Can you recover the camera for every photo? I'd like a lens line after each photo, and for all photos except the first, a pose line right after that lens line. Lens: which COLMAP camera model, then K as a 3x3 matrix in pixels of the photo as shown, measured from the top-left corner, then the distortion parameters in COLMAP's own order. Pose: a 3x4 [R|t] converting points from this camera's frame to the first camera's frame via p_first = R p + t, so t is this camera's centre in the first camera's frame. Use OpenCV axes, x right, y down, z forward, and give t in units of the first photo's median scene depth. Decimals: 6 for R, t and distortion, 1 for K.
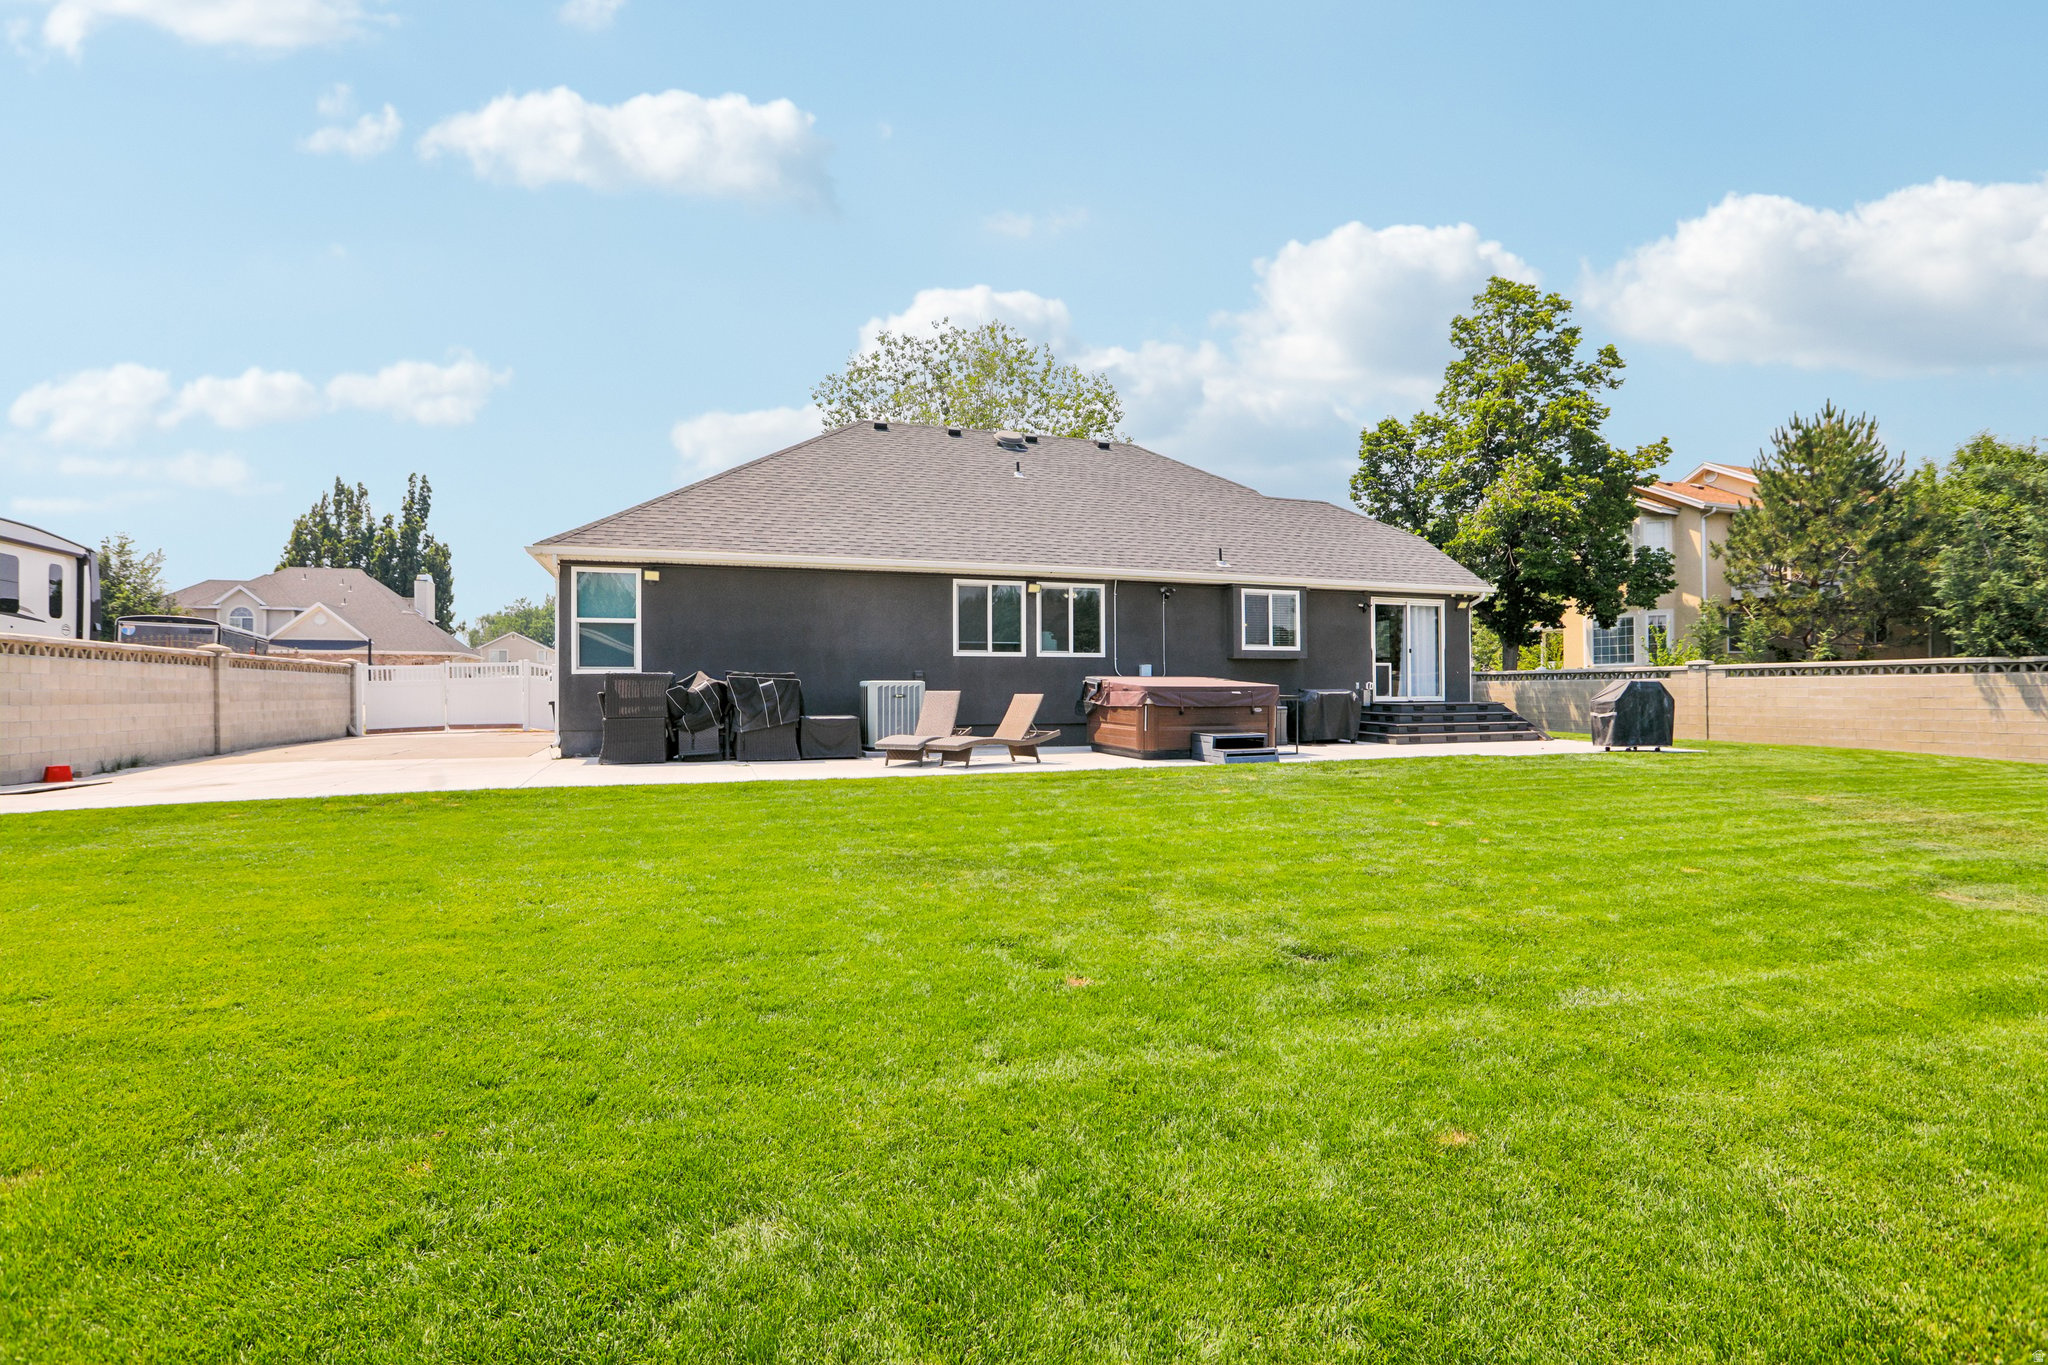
lens RADIAL K [[960.1, 0, 1025.7], [0, 960.1, 678.2], [0, 0, 1]] dist [-0.063480, 0.030267]
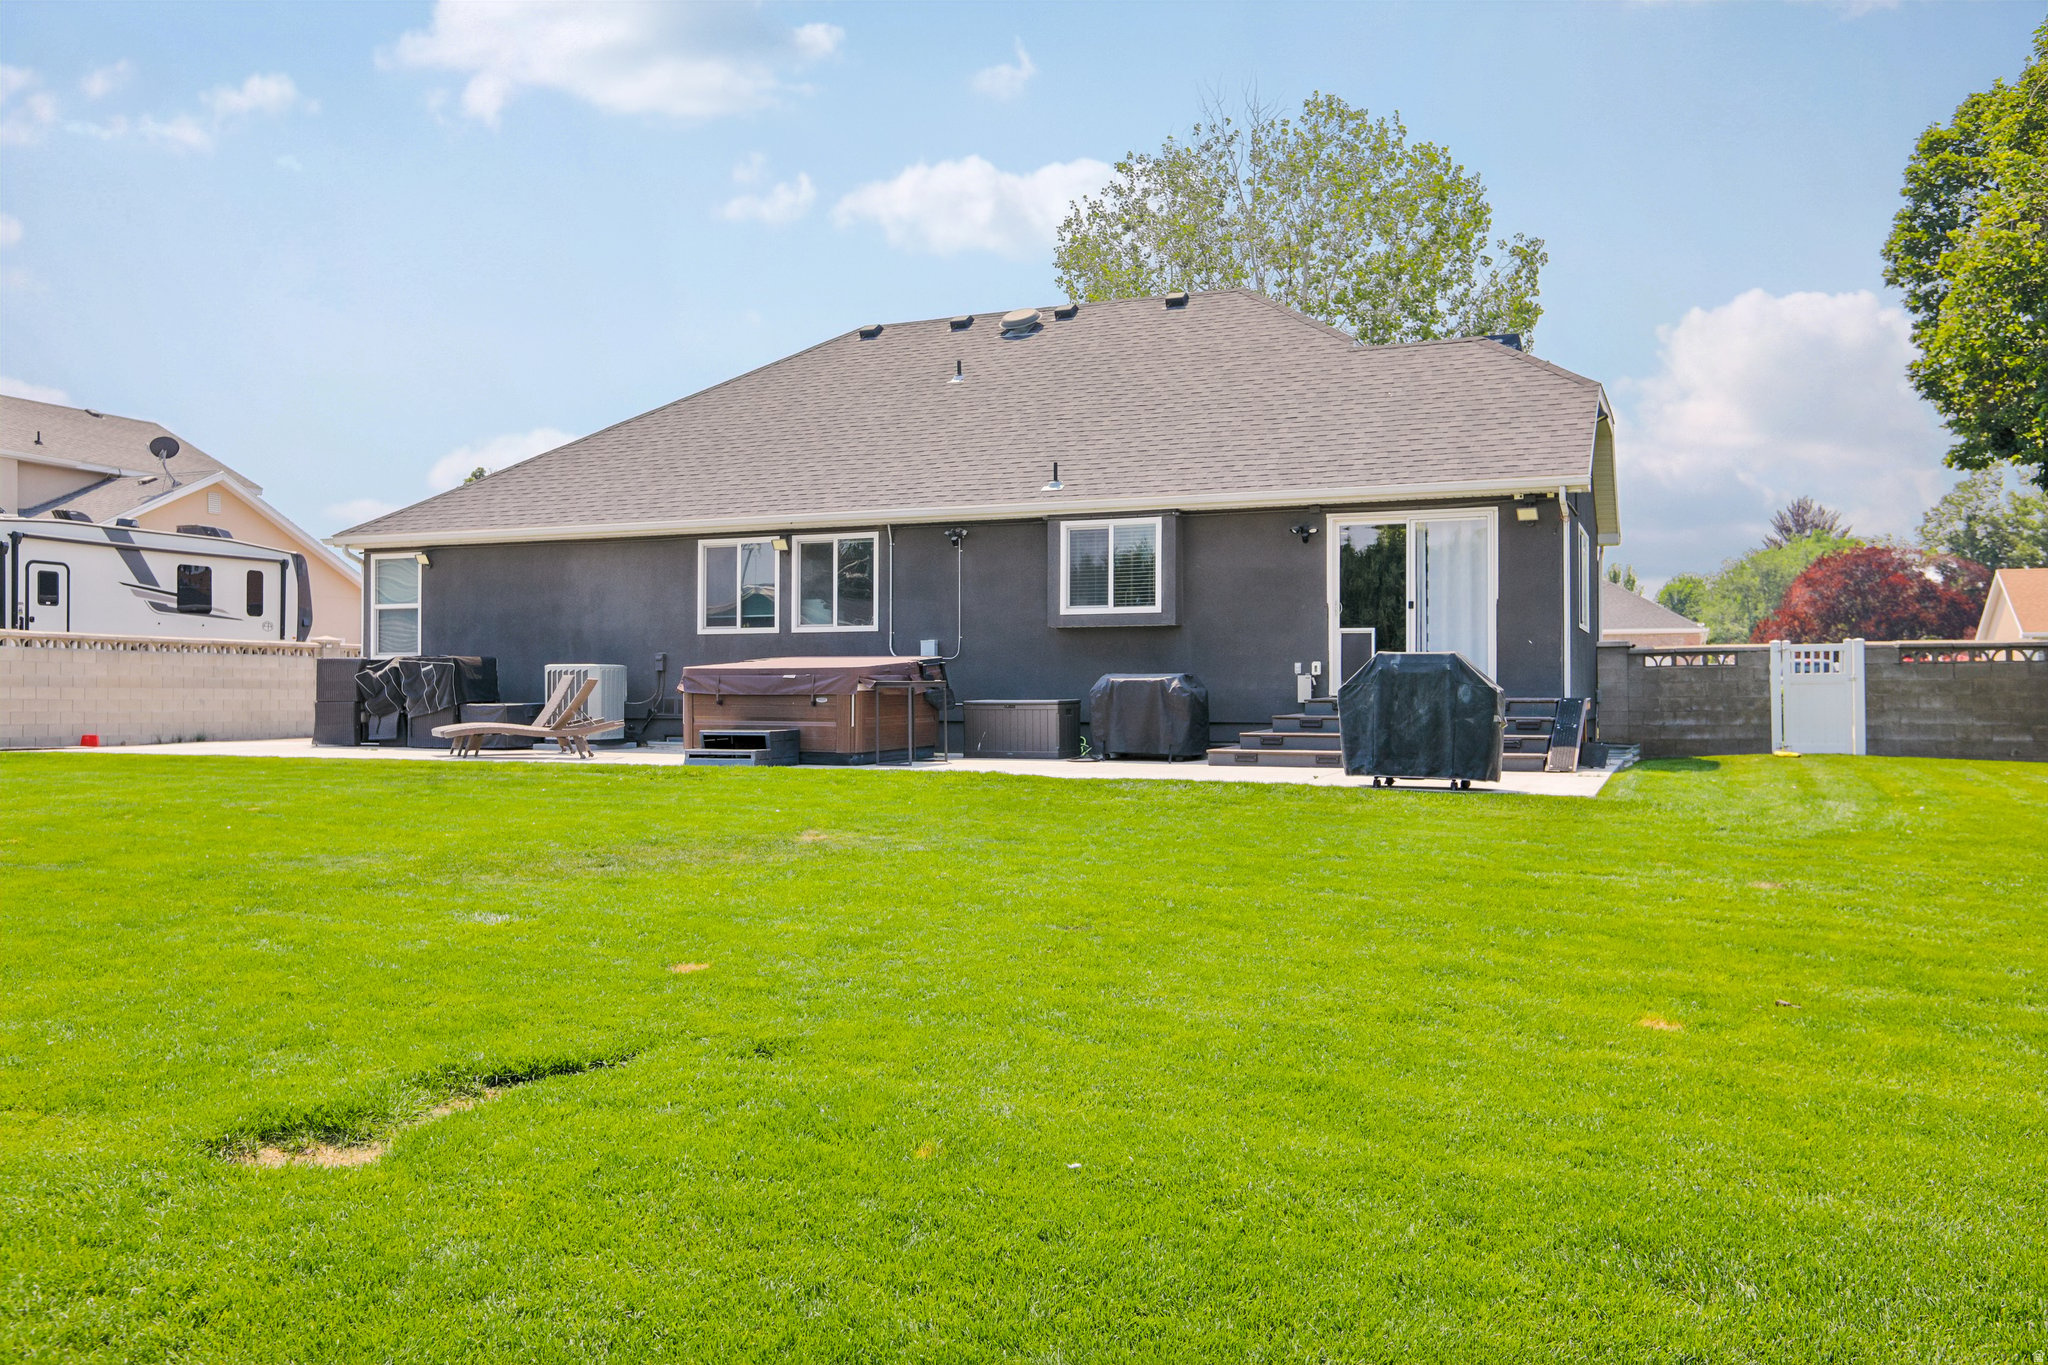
lens RADIAL K [[1656.6, 0, 1024.0], [0, 1656.6, 682.5], [0, 0, 1]] dist [0.006499, 0.033667]
pose [[0.718407, -0.000437, -0.695623, 1.099420], [0.004708, 0.999980, 0.004234, 0.013454], [0.695608, -0.006317, 0.718394, 0.174743]]
